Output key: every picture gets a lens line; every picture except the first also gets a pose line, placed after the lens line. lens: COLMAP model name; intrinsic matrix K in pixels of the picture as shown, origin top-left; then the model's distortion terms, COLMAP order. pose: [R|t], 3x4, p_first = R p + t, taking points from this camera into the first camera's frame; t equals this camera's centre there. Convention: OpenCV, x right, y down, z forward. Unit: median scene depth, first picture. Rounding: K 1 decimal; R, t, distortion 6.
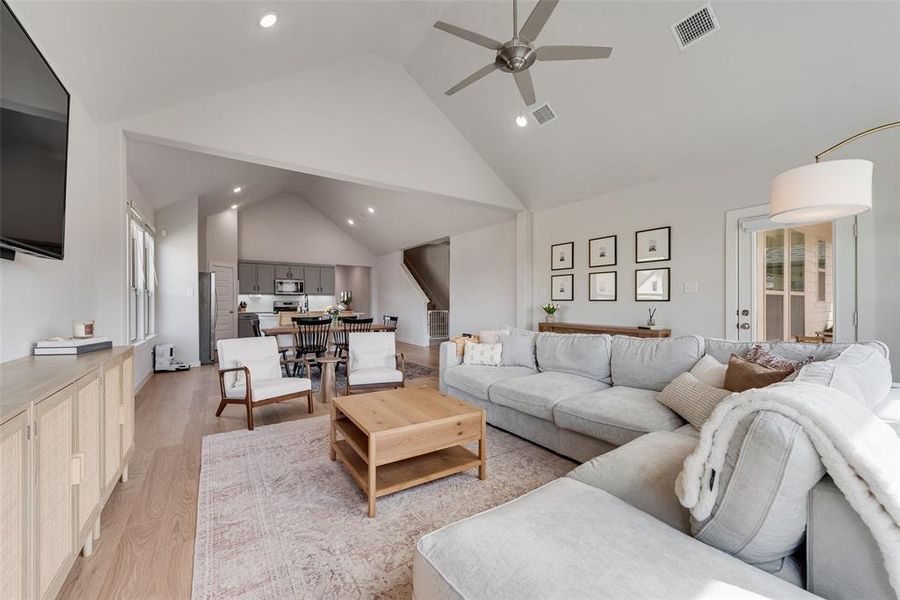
lens RADIAL K [[351.1, 0, 446.6], [0, 351.1, 302.6], [0, 0, 1]] dist [0.005944, -0.001358]
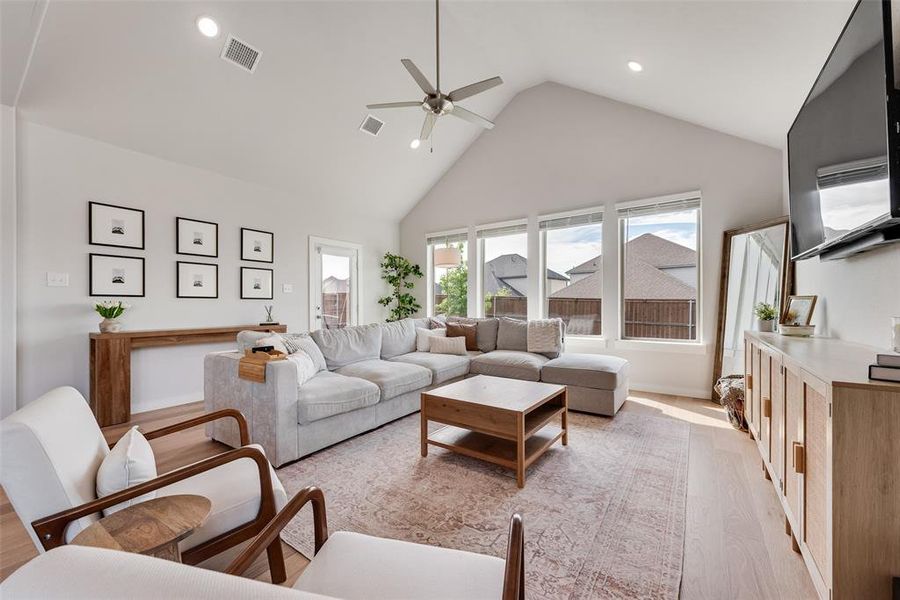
lens RADIAL K [[351.1, 0, 446.9], [0, 351.1, 296.4], [0, 0, 1]] dist [0.005944, -0.001358]
pose [[-0.371627, 0.009526, 0.928333, -0.496361], [-0.010795, 0.999835, -0.014581, -0.002388], [-0.928319, -0.015440, -0.371463, 0.708685]]
